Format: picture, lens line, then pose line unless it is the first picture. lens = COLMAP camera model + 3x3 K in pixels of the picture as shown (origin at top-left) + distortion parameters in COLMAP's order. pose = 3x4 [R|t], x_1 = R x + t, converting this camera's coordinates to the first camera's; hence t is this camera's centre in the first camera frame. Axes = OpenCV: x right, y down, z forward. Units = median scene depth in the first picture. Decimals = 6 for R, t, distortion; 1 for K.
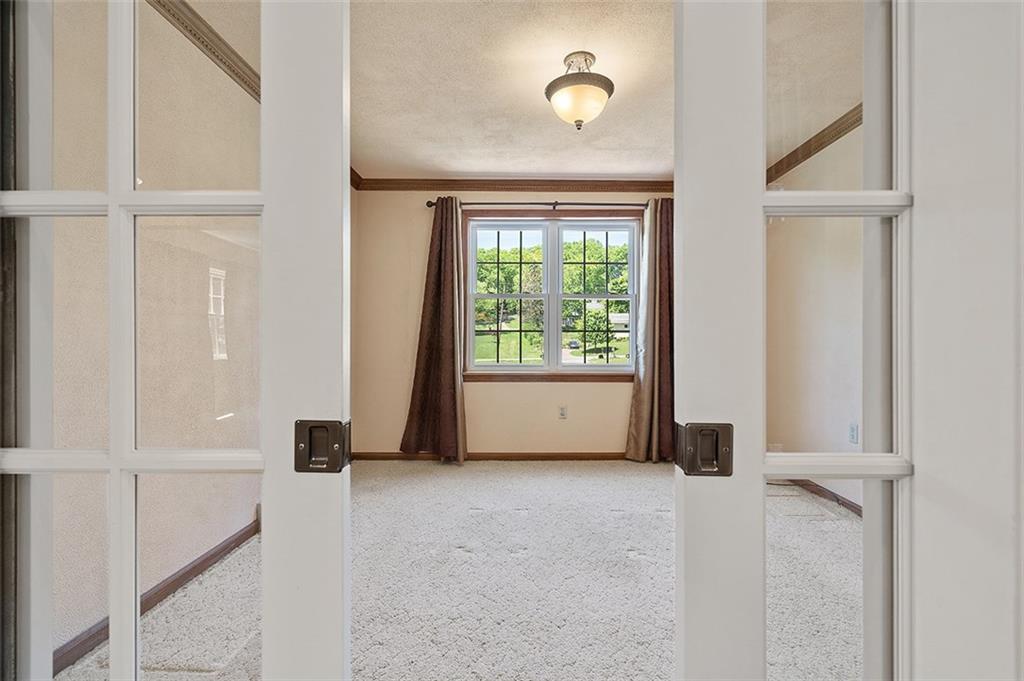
lens RADIAL K [[471.6, 0, 519.0], [0, 471.6, 340.5], [0, 0, 1]] dist [-0.003398, 0.000152]
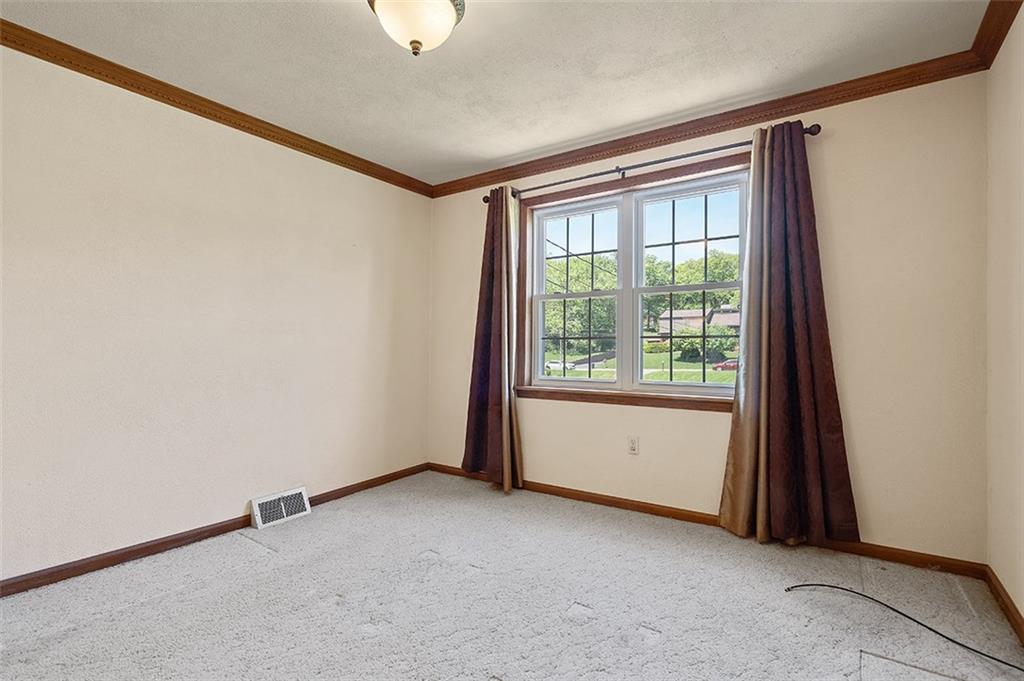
lens RADIAL K [[471.6, 0, 510.7], [0, 471.6, 341.9], [0, 0, 1]] dist [-0.003398, 0.000152]
pose [[0.830355, -0.008063, -0.557177, 0.354710], [0.000783, 0.999911, -0.013303, -0.002376], [0.557235, 0.010610, 0.830287, 0.274478]]
